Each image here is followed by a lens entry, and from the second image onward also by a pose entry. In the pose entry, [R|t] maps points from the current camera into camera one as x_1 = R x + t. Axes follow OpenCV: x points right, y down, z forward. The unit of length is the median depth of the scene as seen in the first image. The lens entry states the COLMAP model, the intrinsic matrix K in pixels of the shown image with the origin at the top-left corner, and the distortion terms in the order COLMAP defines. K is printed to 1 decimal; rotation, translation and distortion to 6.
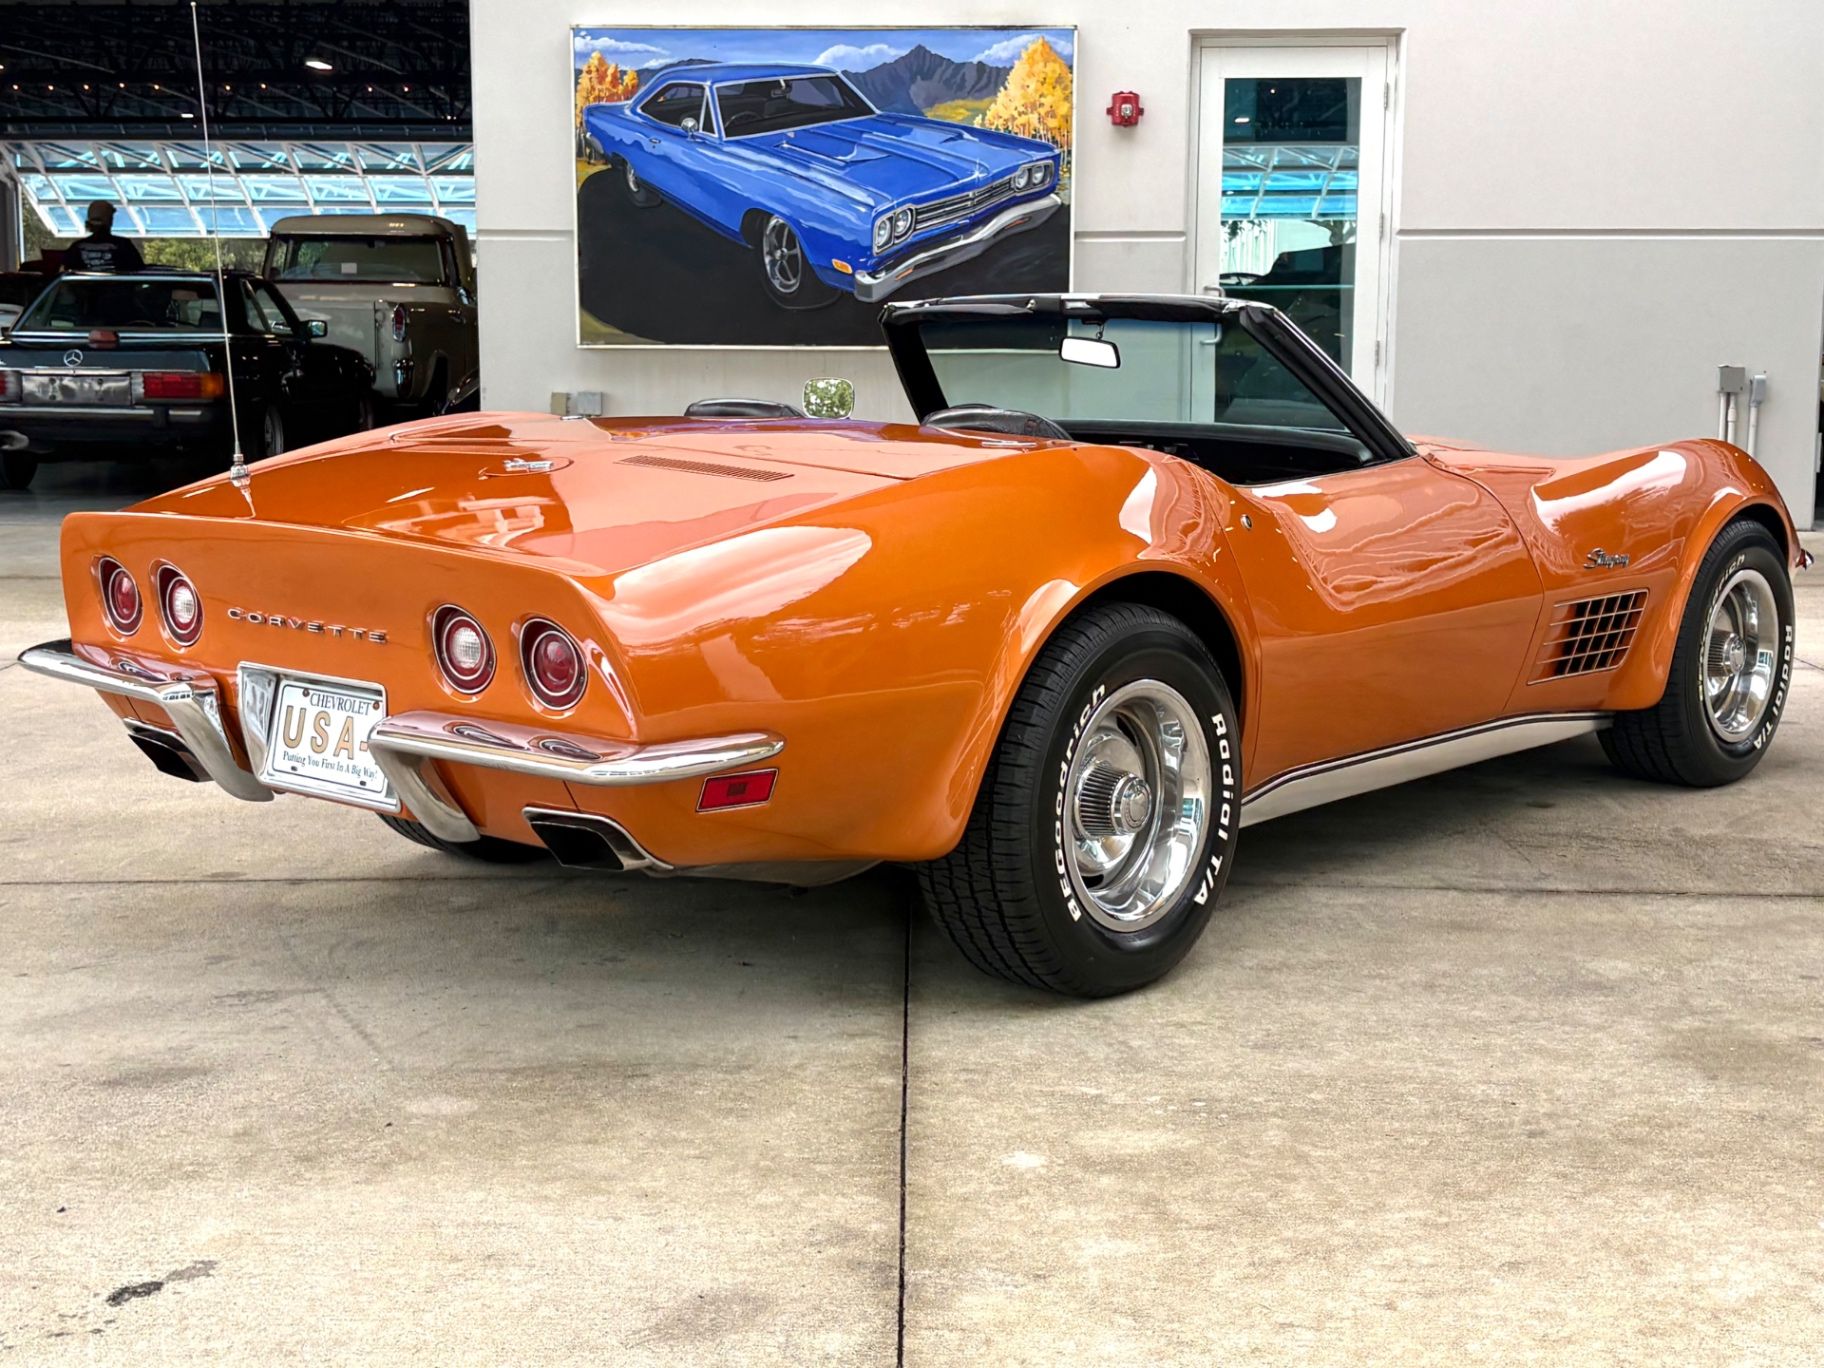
lens RADIAL K [[2413.3, 0, 942.4], [0, 2413.3, 672.3], [0, 0, 1]] dist [0.192638, -0.701293]
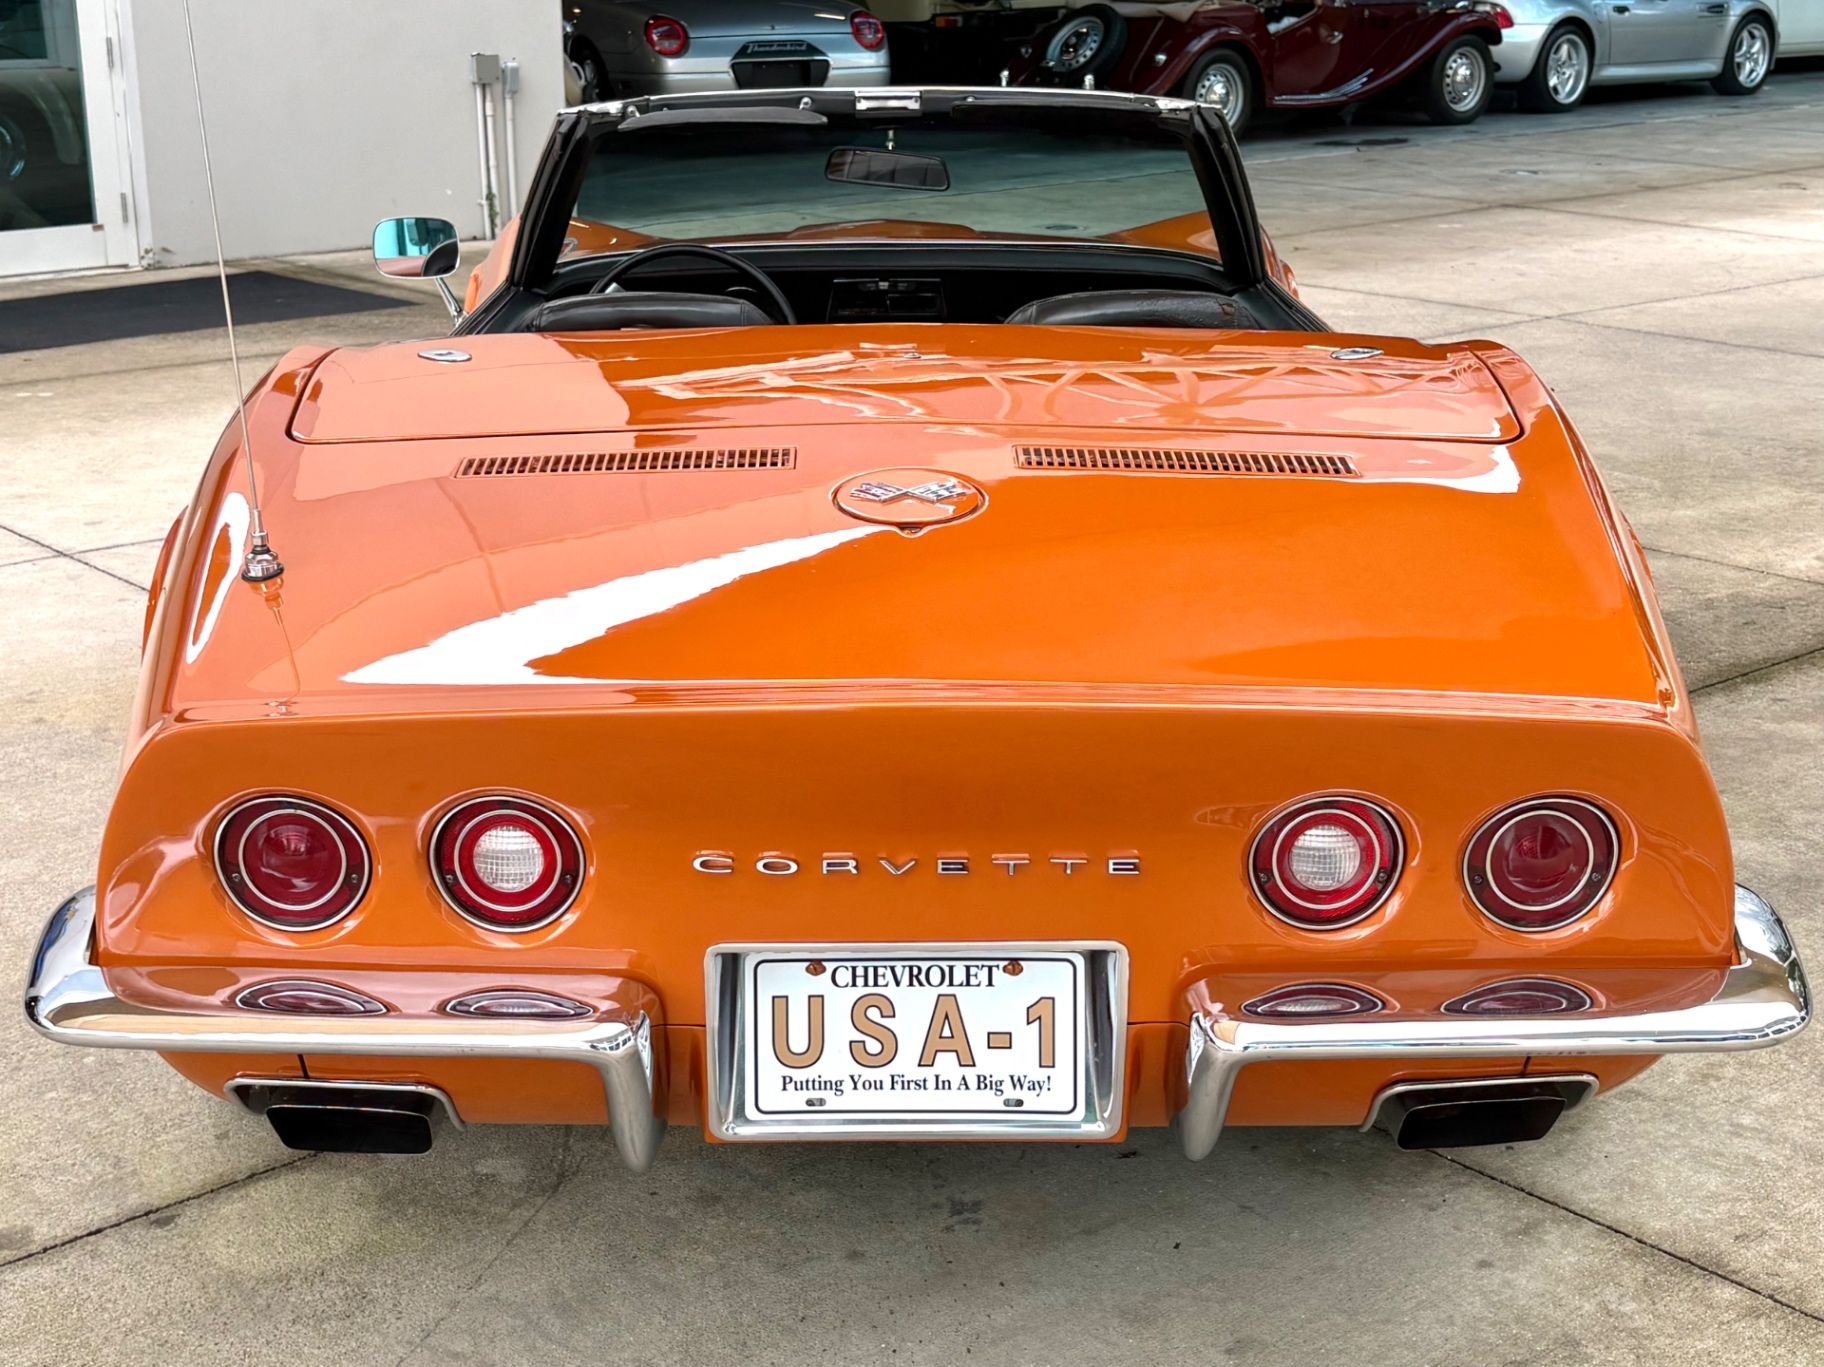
lens RADIAL K [[2465.7, 0, 878.2], [0, 2465.7, 709.4], [0, 0, 1]] dist [0.176185, -0.570590]
pose [[0.765481, -0.203574, 0.610407, -0.474096], [0.107035, 0.975703, 0.191175, -0.127314], [-0.634494, -0.081006, 0.768671, 0.450406]]
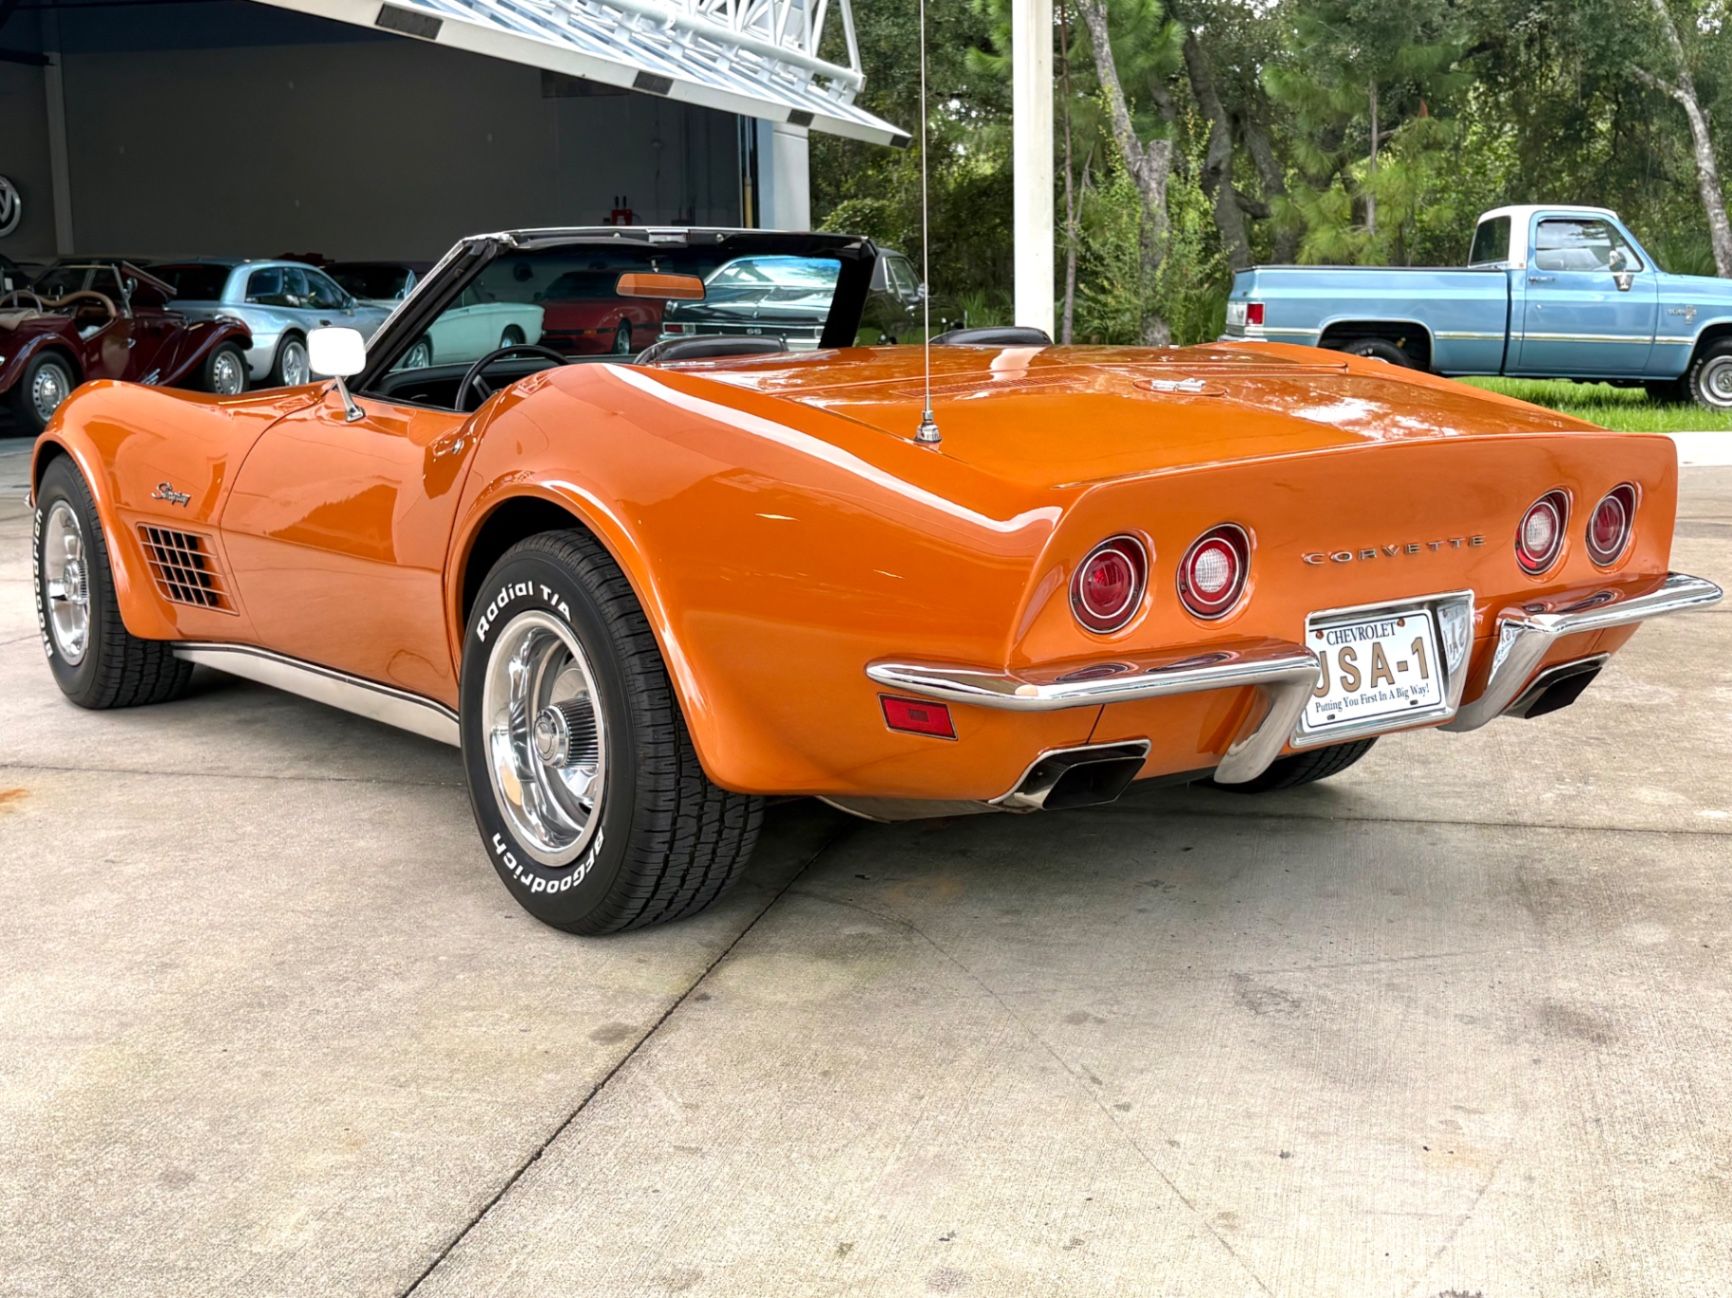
lens RADIAL K [[2126.5, 0, 866.0], [0, 2126.5, 649.0], [0, 0, 1]] dist [0.171726, -0.554663]
pose [[0.245677, -0.175692, 0.953297, -0.867630], [0.165362, 0.976619, 0.137375, -0.101362], [-0.955143, 0.123889, 0.268986, 0.765799]]
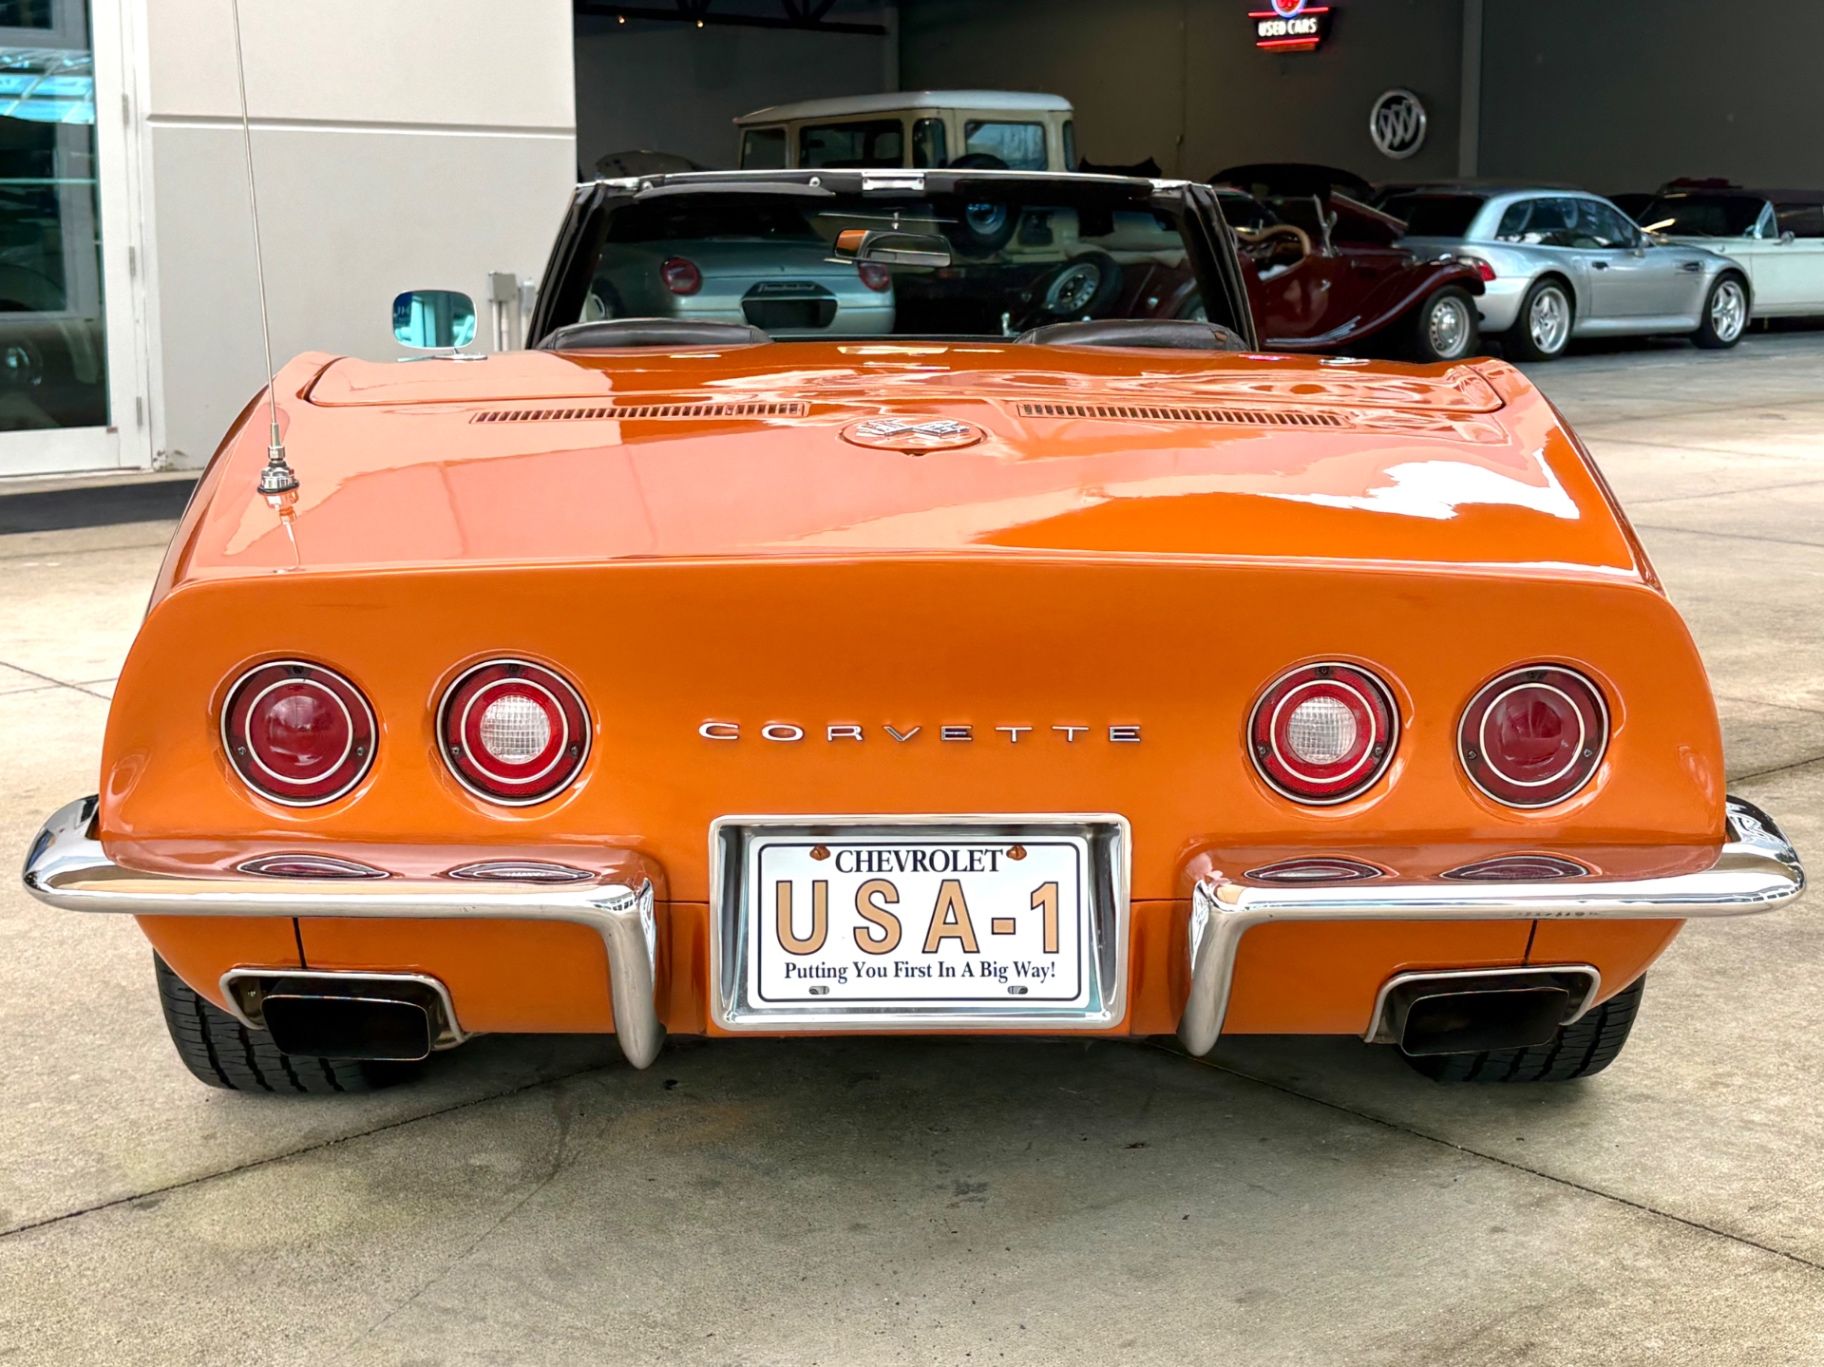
lens RADIAL K [[2481.1, 0, 941.3], [0, 2481.1, 608.8], [0, 0, 1]] dist [0.169644, -0.538883]
pose [[0.750653, -0.108105, 0.651793, -0.492629], [0.104492, 0.993532, 0.044445, -0.056899], [-0.652382, 0.034745, 0.757094, 0.439755]]
